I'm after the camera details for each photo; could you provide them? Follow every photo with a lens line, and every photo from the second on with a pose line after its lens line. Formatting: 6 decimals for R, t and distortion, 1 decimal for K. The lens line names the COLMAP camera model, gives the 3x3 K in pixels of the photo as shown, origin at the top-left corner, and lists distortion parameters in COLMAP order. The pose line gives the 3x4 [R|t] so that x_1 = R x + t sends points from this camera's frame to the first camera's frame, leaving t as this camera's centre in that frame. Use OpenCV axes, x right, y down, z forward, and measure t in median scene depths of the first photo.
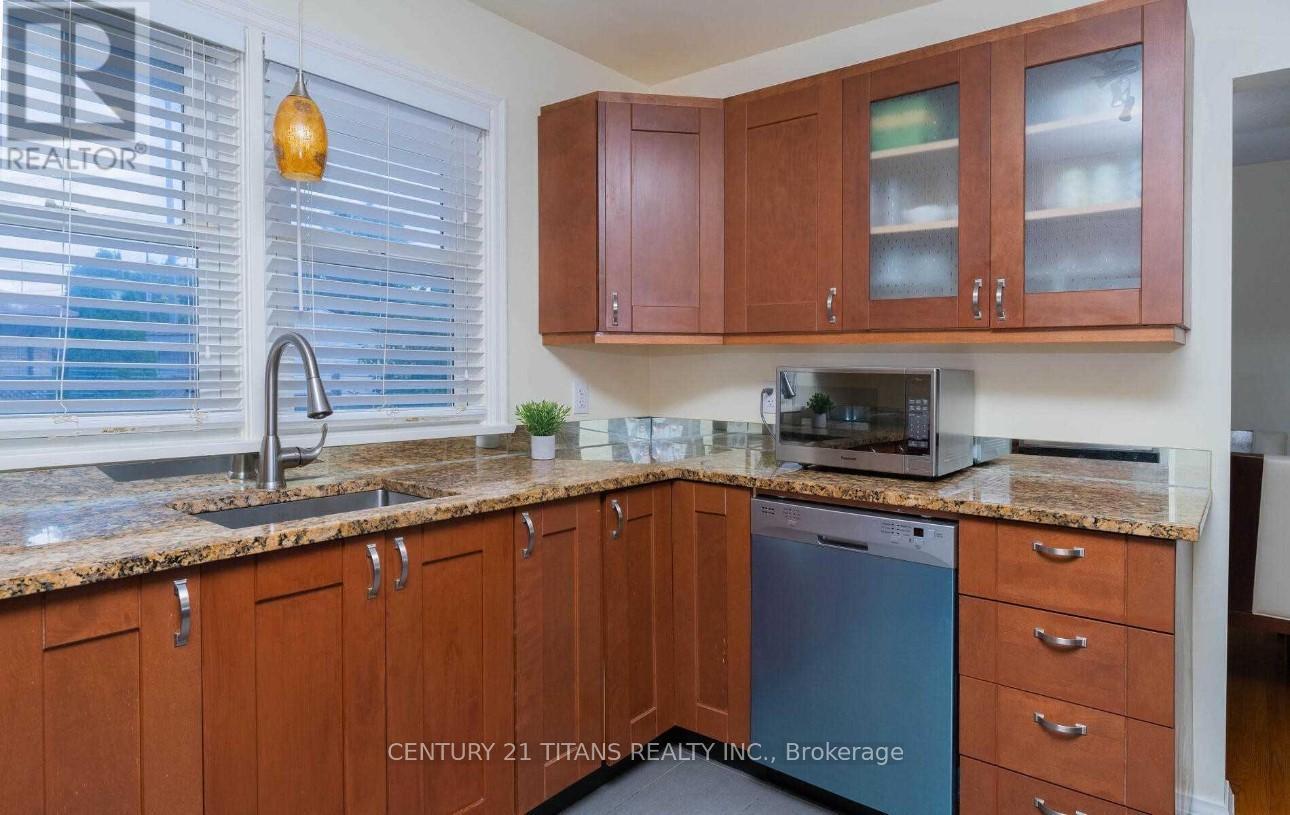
lens RADIAL K [[751.8, 0, 645.0], [0, 751.8, 407.5], [0, 0, 1]] dist [-0.000909, -0.001524]
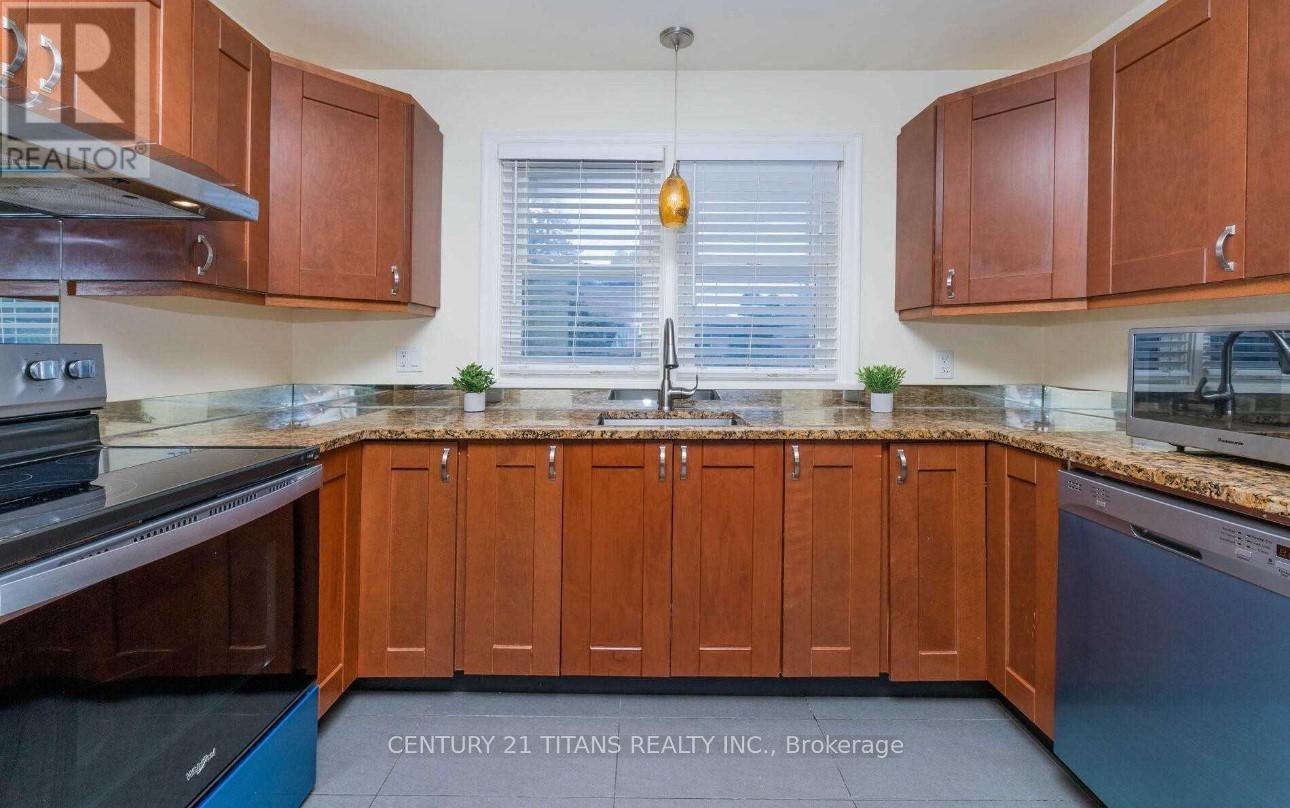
lens RADIAL K [[496.6, 0, 641.2], [0, 496.6, 367.3], [0, 0, 1]] dist [0.001463, -0.000154]
pose [[0.629454, 0.017870, -0.776833, 0.323856], [-0.034300, 0.999400, -0.004803, 0.016083], [0.776281, 0.029669, 0.629689, 0.228932]]
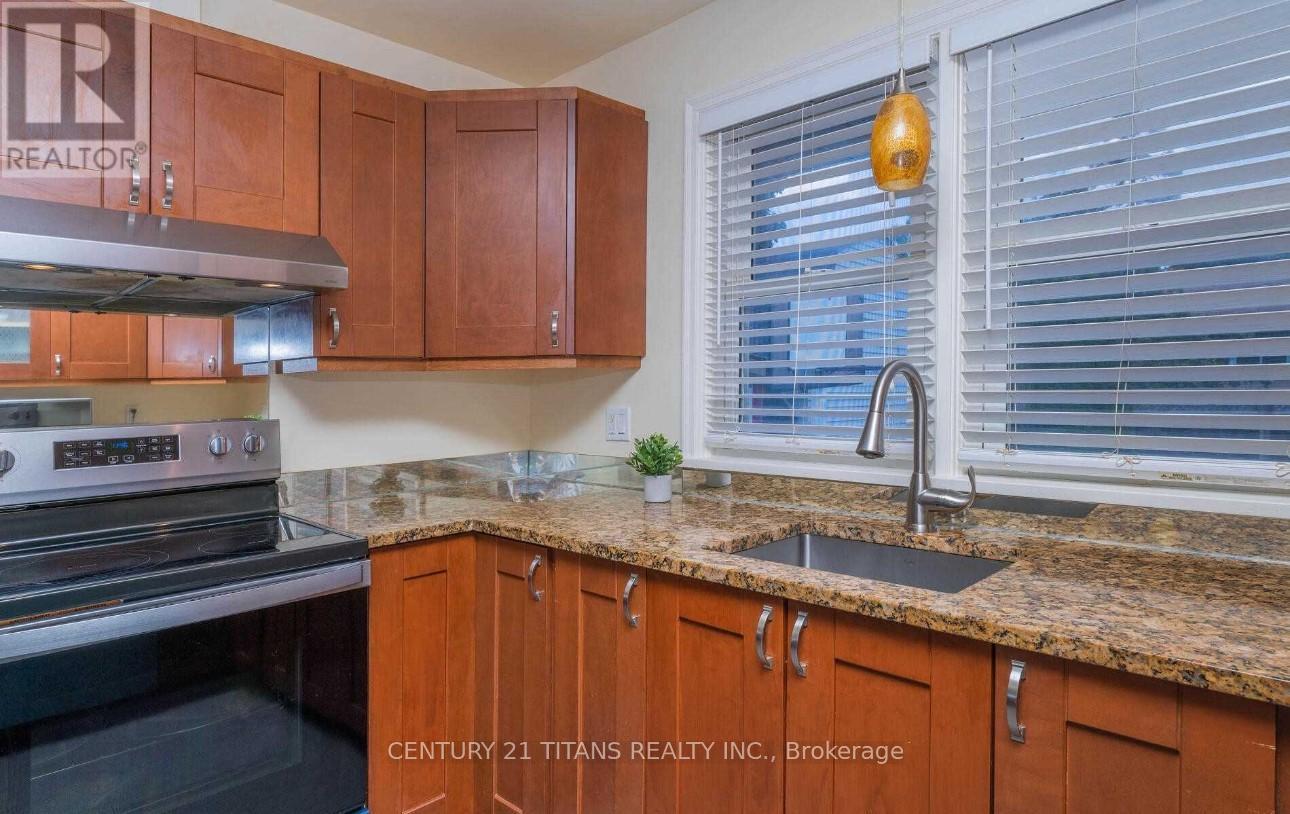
lens RADIAL K [[737.4, 0, 726.1], [0, 737.4, 387.8], [0, 0, 1]] dist [-0.000809, -0.000531]
pose [[-0.053569, -0.001854, -0.998562, 0.381381], [-0.029617, 0.999561, -0.000267, -0.054255], [0.998125, 0.029561, -0.053601, 0.761114]]
